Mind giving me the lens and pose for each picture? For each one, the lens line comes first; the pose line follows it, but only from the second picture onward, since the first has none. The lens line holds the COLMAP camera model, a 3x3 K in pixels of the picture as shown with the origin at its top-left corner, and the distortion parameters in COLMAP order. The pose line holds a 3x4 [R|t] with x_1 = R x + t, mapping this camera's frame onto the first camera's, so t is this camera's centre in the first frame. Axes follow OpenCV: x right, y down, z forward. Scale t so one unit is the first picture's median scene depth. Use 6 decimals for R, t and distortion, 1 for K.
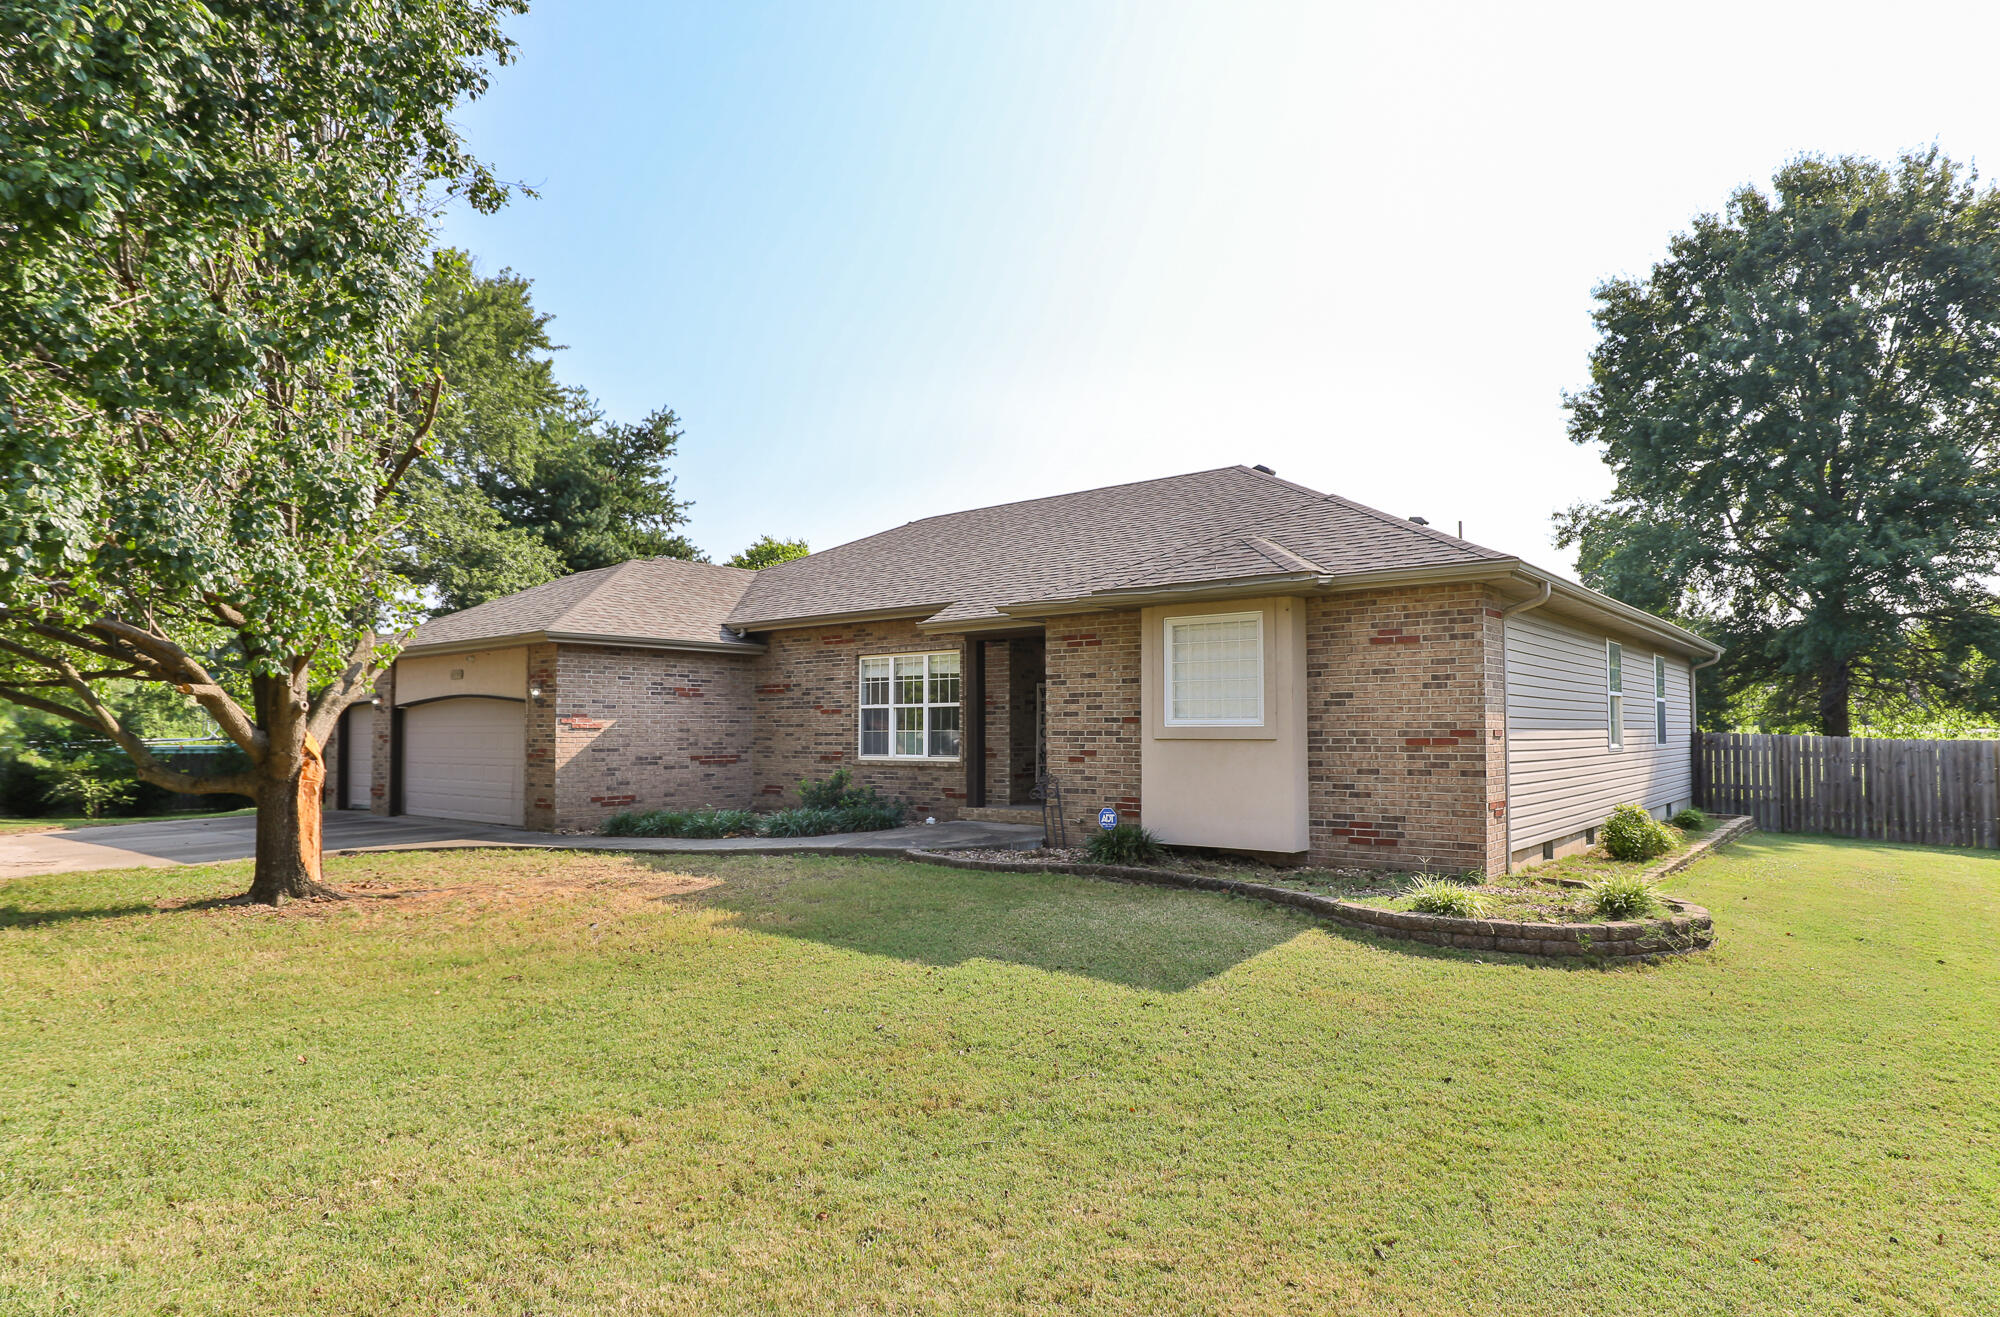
lens RADIAL K [[1098.9, 0, 1000.0], [0, 1098.9, 658.5], [0, 0, 1]] dist [0.000163, -0.000006]
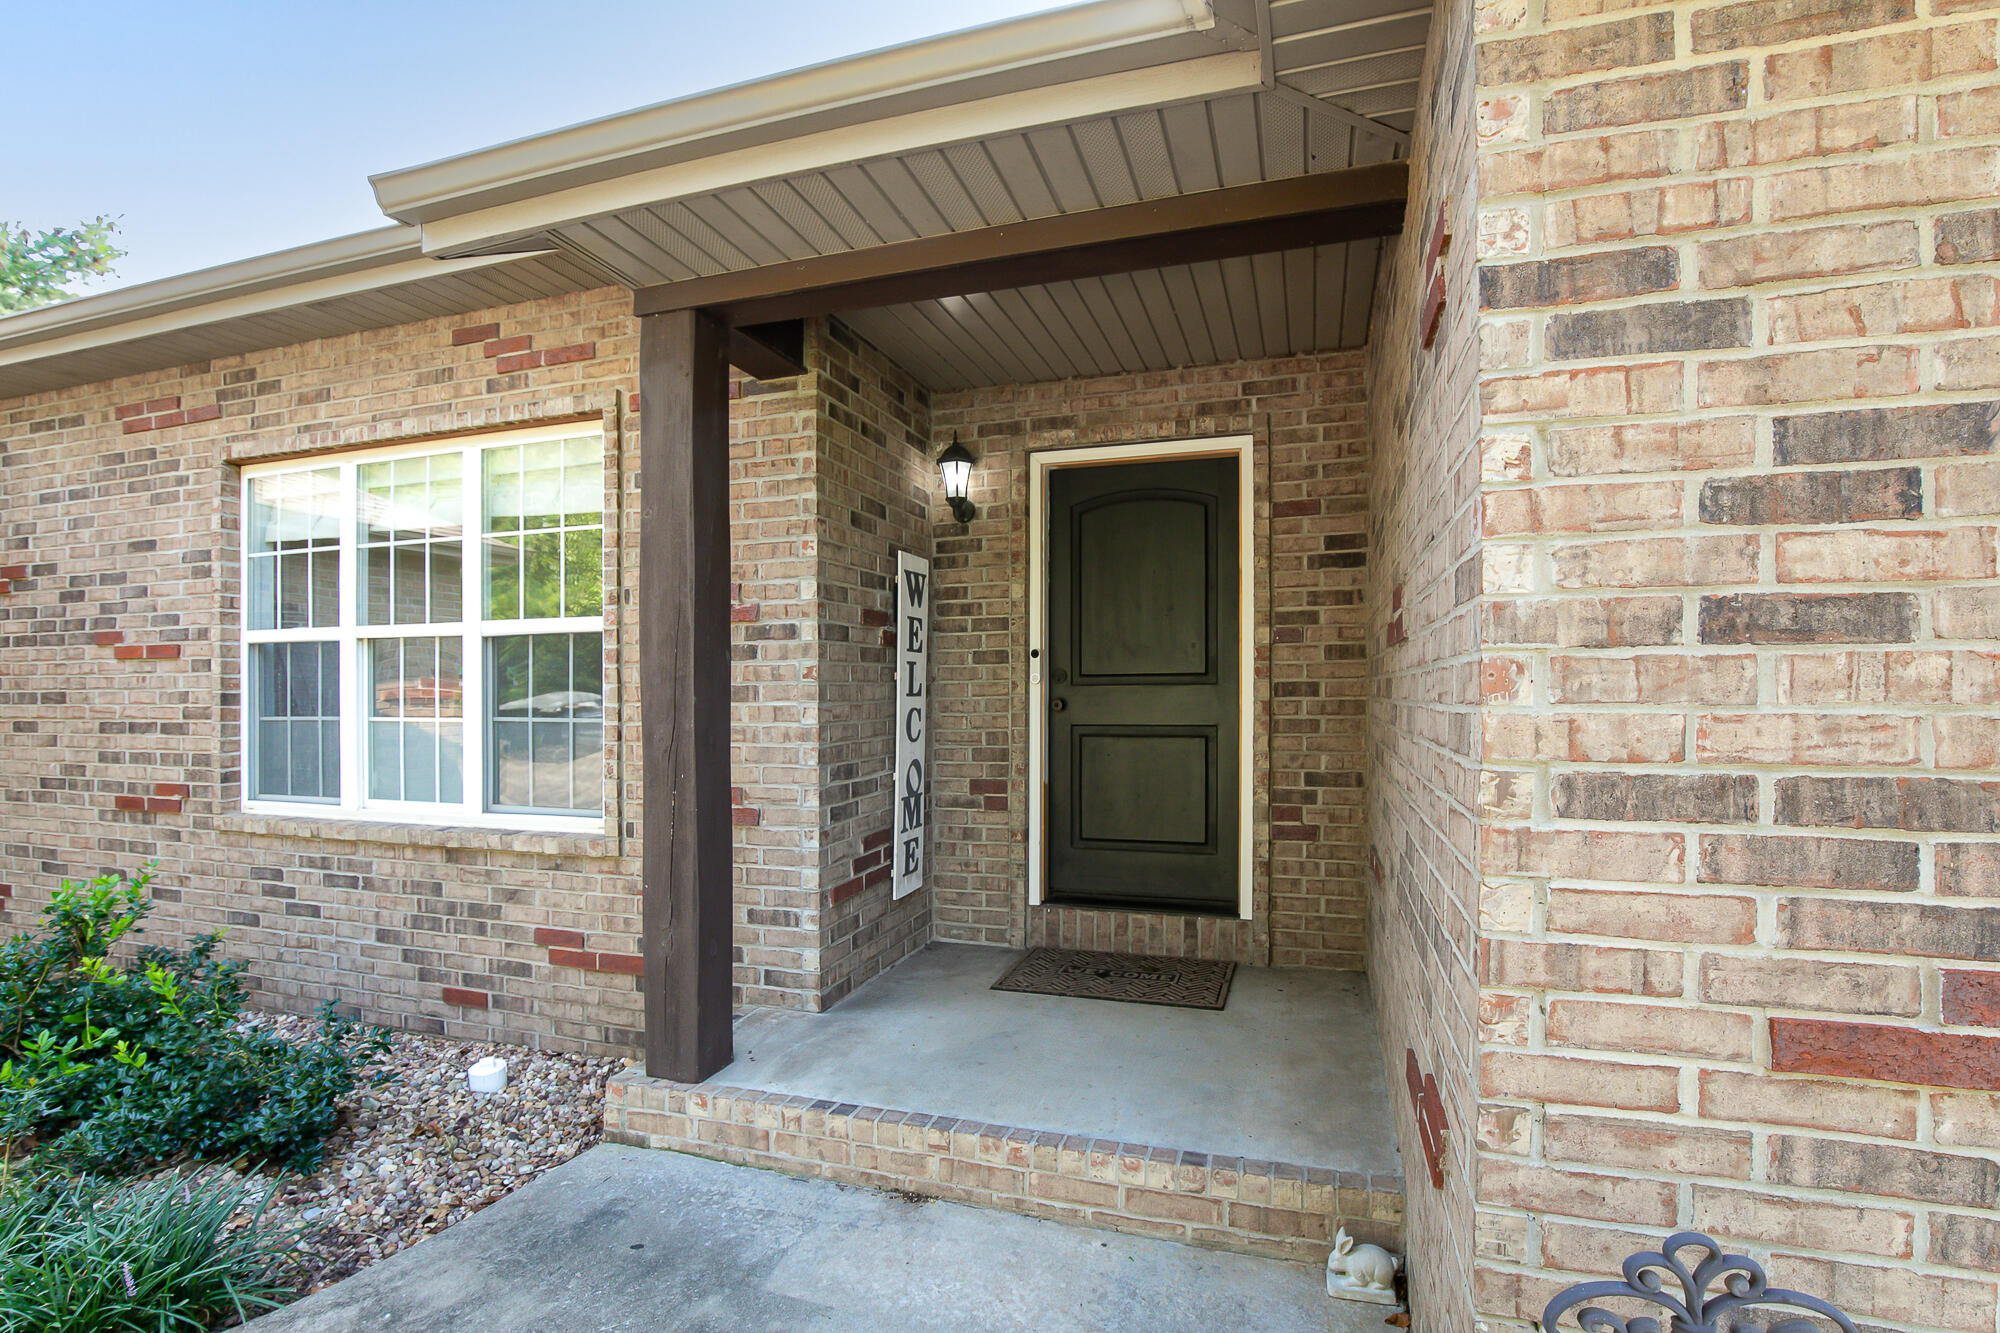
lens RADIAL K [[946.1, 0, 997.7], [0, 946.1, 694.6], [0, 0, 1]] dist [-0.030222, -0.000003]
pose [[0.930838, -0.002613, 0.365423, -0.030175], [-0.022020, 0.997756, 0.063224, 0.041292], [-0.364768, -0.066897, 0.928692, 0.723715]]
